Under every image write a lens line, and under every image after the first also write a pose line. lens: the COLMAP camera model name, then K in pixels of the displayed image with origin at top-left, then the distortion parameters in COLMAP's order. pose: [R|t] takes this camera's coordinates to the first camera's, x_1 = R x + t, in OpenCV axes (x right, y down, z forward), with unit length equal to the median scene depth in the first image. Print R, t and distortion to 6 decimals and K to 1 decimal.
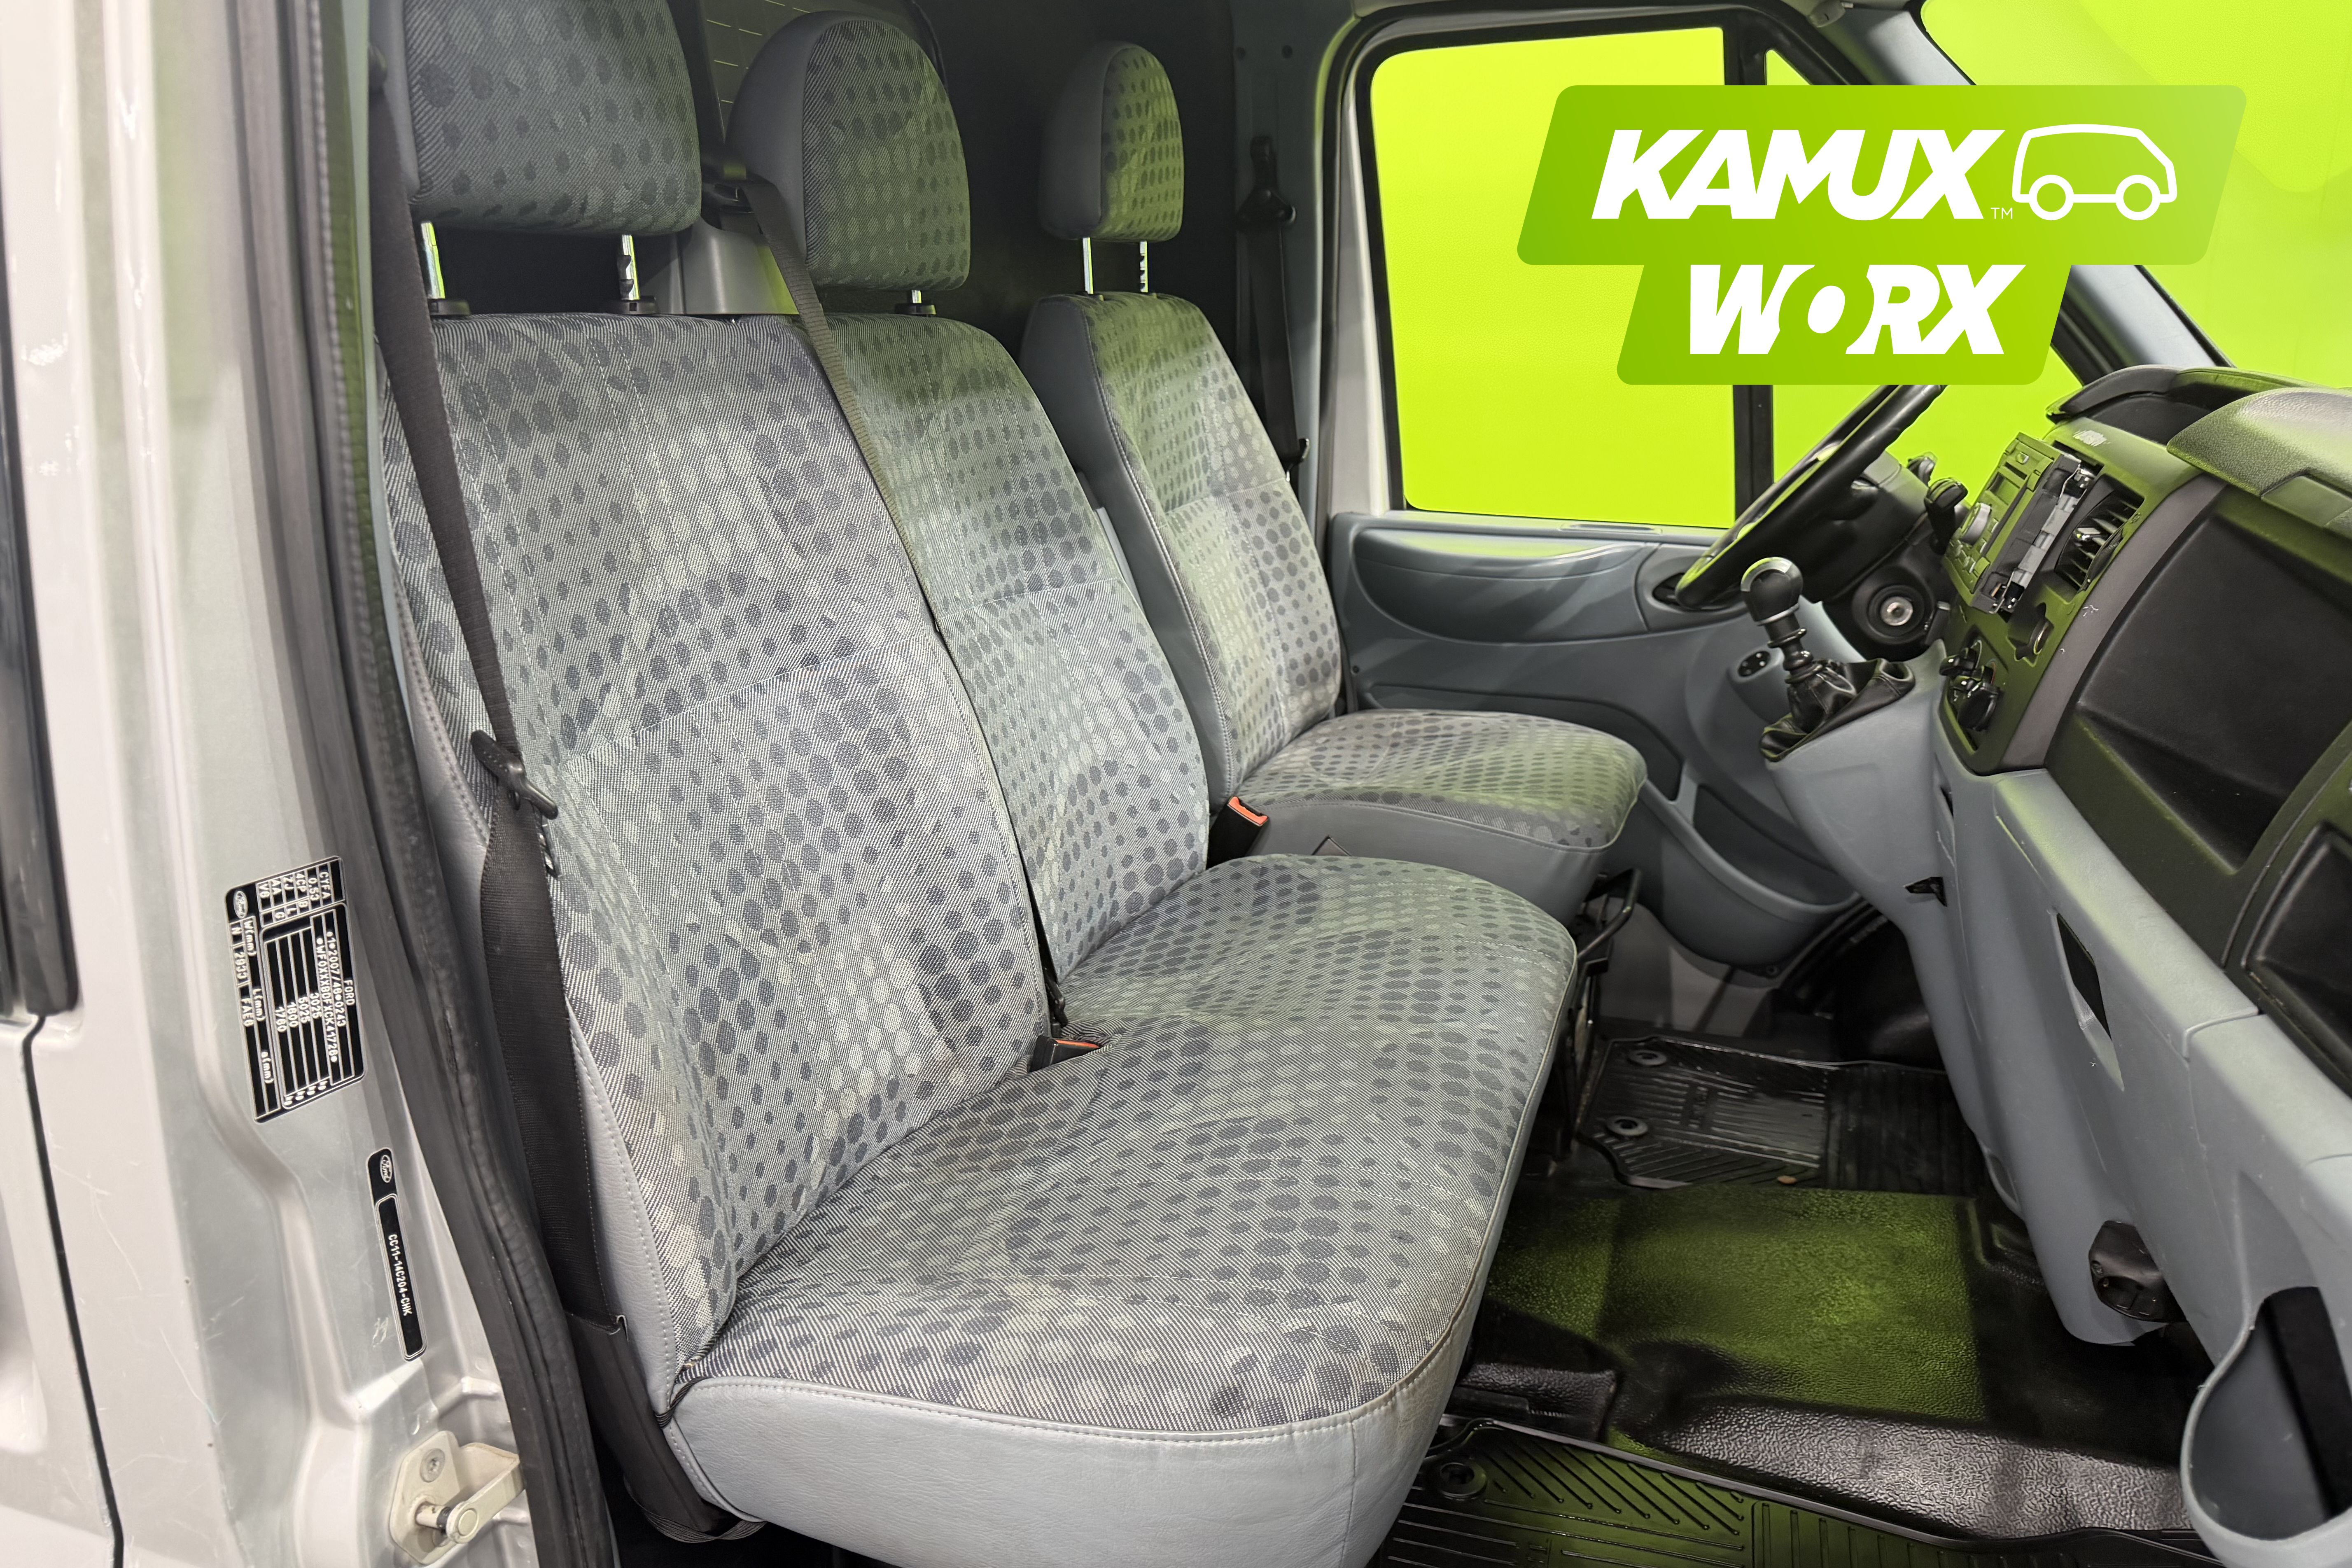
lens RADIAL K [[1627.5, 0, 1201.5], [0, 1627.5, 828.0], [0, 0, 1]] dist [0.171970, -0.341470]
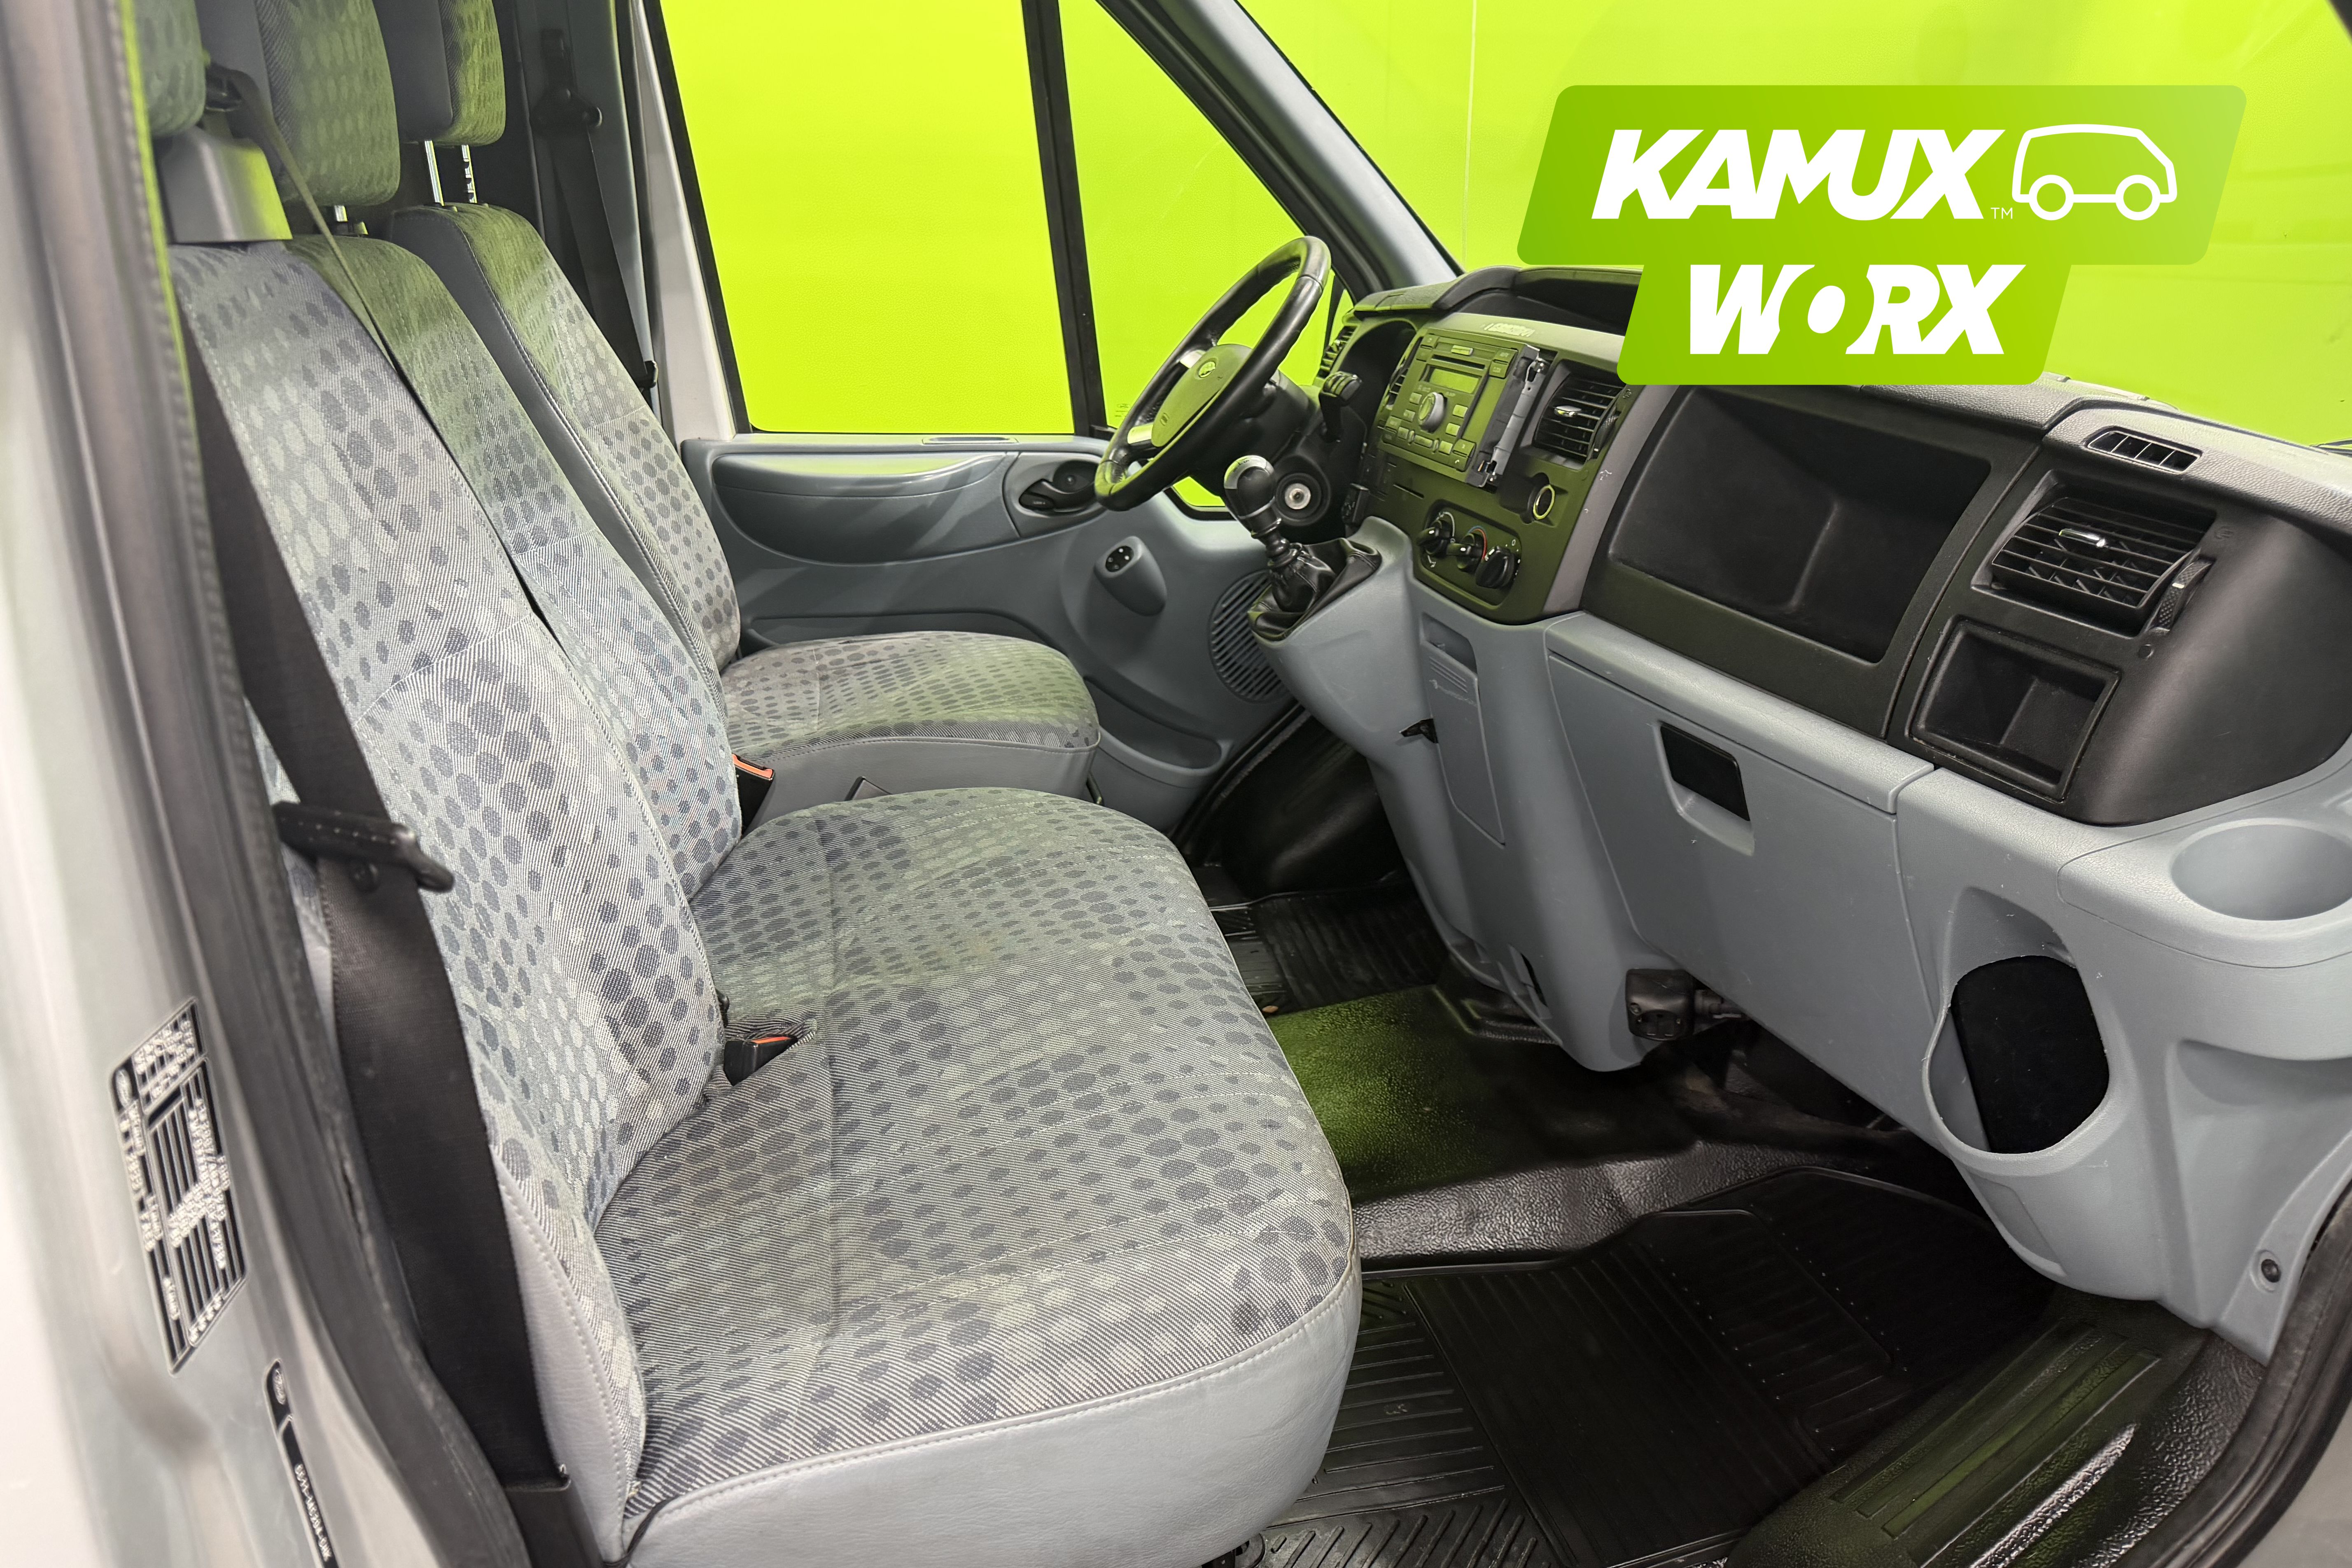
lens RADIAL K [[1622.8, 0, 1173.1], [0, 1622.8, 811.3], [0, 0, 1]] dist [0.142877, -0.216071]
pose [[0.862237, -0.180644, 0.473196, -0.305887], [0.160299, 0.983541, 0.083379, -0.035872], [-0.480469, 0.003961, 0.877003, 0.090533]]
